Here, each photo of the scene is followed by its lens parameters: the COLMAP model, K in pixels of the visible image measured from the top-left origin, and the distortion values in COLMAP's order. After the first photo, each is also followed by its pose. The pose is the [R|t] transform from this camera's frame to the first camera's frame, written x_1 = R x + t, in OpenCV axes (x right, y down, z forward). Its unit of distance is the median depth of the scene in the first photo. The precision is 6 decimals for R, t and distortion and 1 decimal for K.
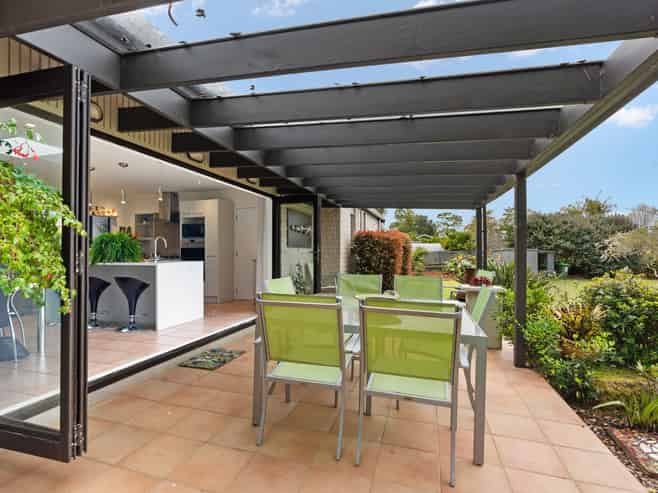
lens RADIAL K [[330.4, 0, 329.0], [0, 330.4, 246.5], [0, 0, 1]] dist [-0.009771, -0.000130]
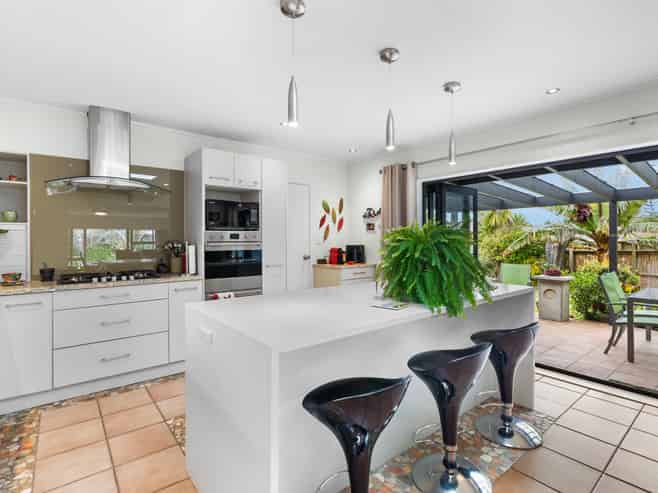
lens RADIAL K [[330.4, 0, 329.0], [0, 330.4, 246.5], [0, 0, 1]] dist [-0.009771, -0.000130]
pose [[0.587505, -0.005140, 0.809205, -0.679661], [-0.010277, 0.999852, 0.013812, -0.009184], [-0.809156, -0.016431, 0.587365, 0.570626]]
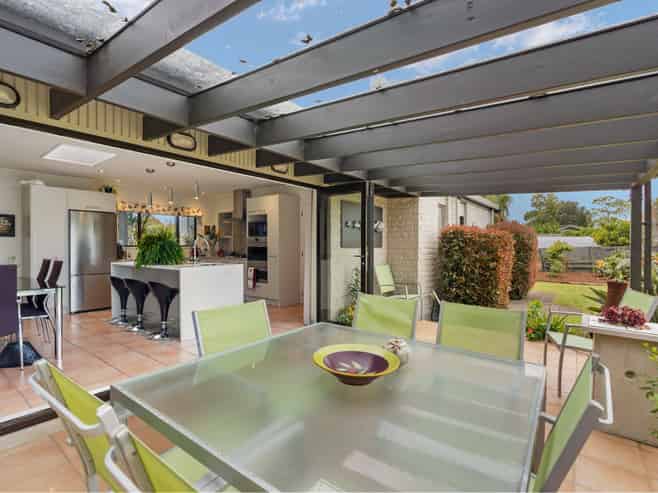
lens RADIAL K [[330.4, 0, 329.0], [0, 330.4, 246.5], [0, 0, 1]] dist [-0.009771, -0.000130]
pose [[0.934378, 0.003023, -0.356271, 0.113437], [0.004443, 0.999787, 0.020136, -0.014687], [0.356256, -0.020398, 0.934166, 0.174435]]
